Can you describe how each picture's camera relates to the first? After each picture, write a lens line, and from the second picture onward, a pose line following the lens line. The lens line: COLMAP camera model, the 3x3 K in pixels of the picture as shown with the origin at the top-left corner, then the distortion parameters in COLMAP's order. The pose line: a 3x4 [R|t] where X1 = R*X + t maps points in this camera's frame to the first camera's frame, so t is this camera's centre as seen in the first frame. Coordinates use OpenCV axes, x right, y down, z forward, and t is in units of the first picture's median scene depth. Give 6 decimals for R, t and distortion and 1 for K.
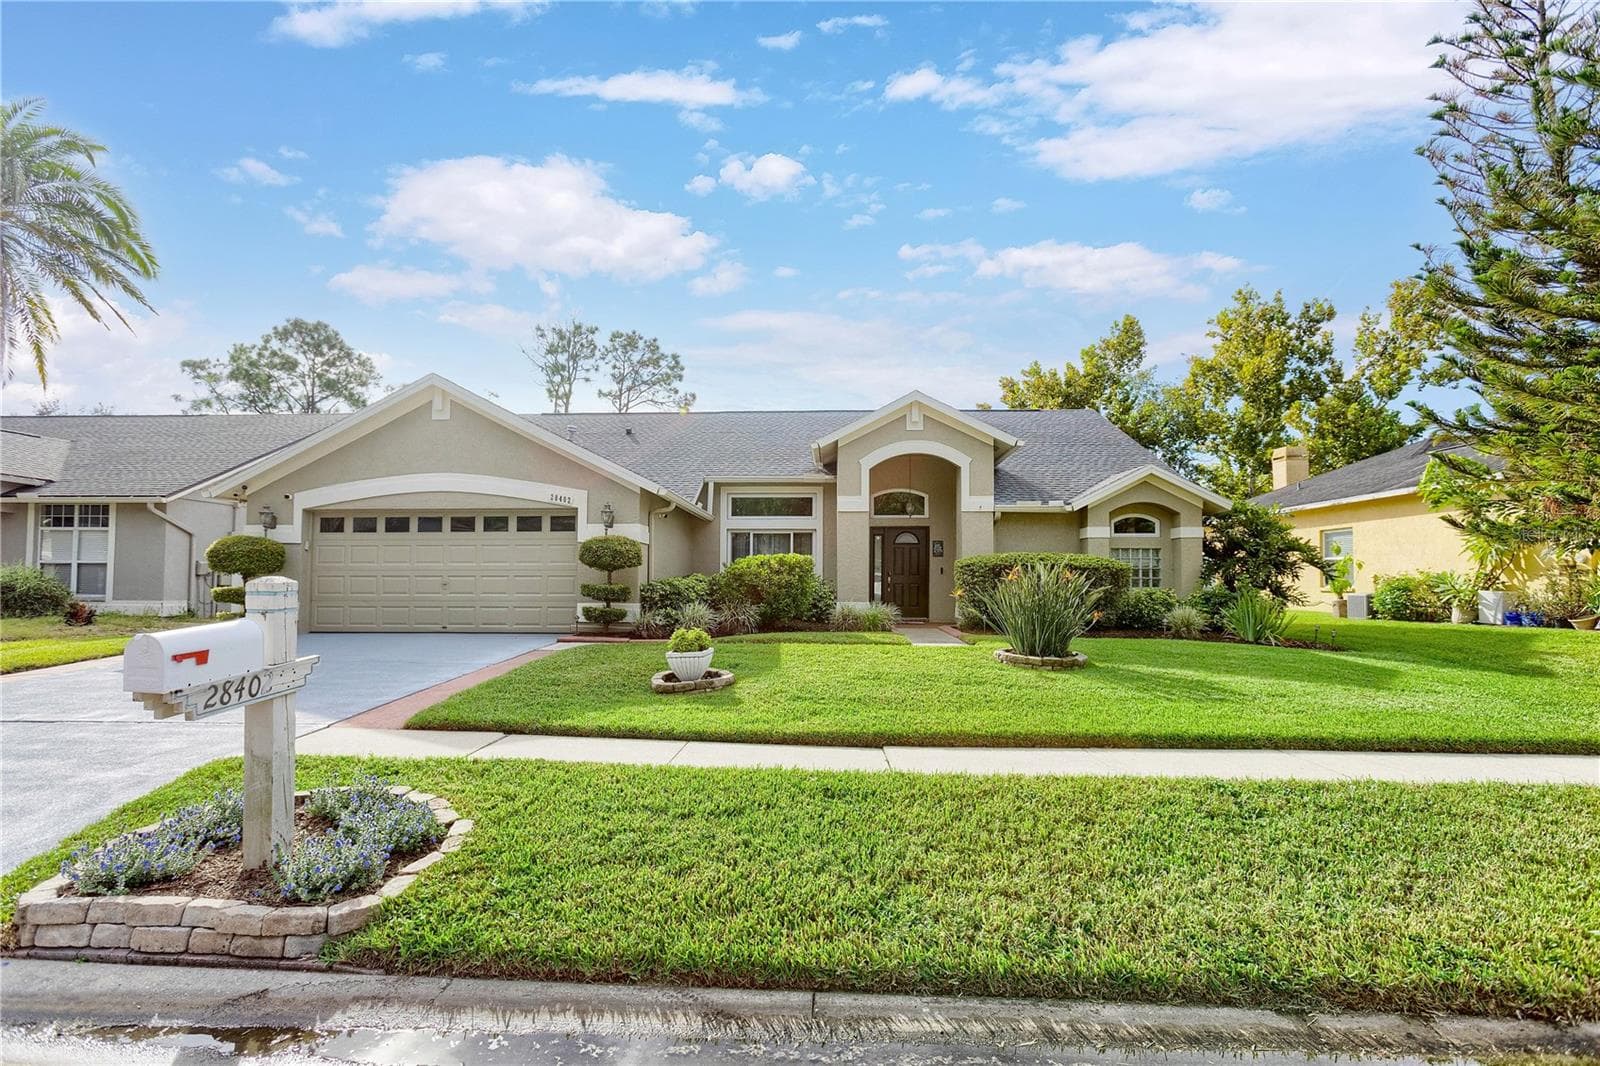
lens RADIAL K [[758.8, 0, 782.0], [0, 758.8, 554.2], [0, 0, 1]] dist [-0.004846, 0.000424]
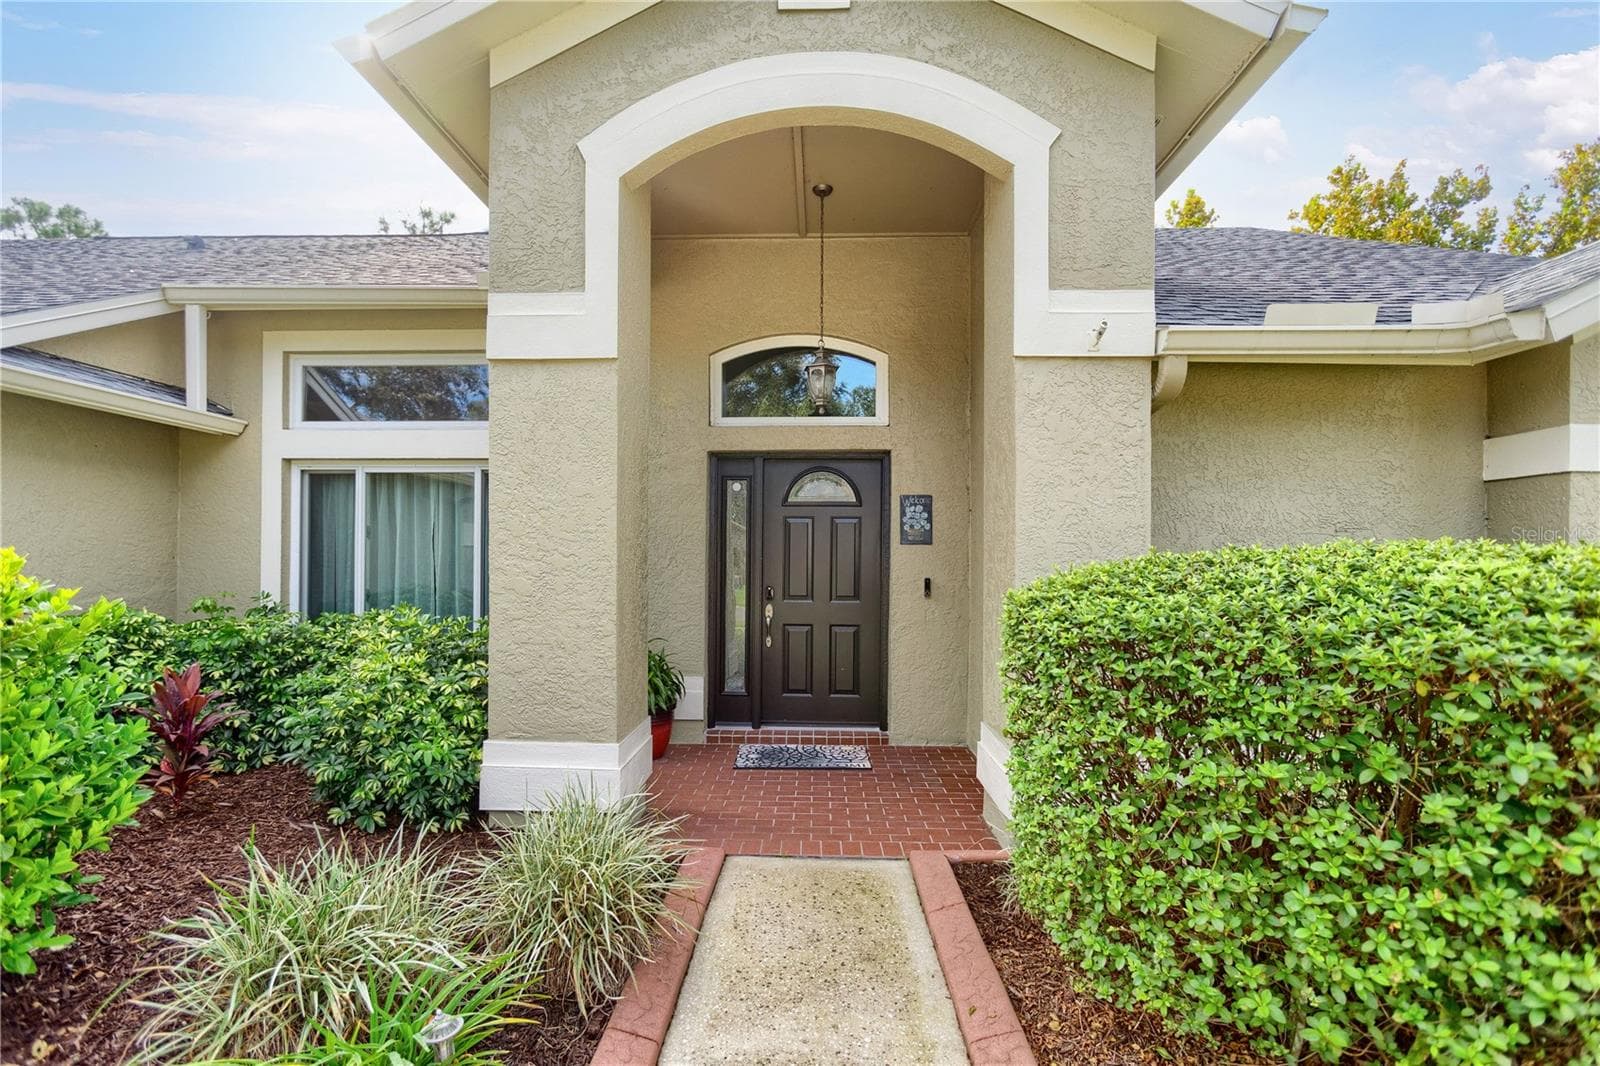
lens RADIAL K [[745.9, 0, 786.4], [0, 745.9, 562.7], [0, 0, 1]] dist [-0.001550, 0.004318]
pose [[0.999810, -0.000347, 0.019493, 0.146221], [-0.000530, 0.998987, 0.044989, -0.003407], [-0.019489, -0.044991, 0.998797, 0.692663]]
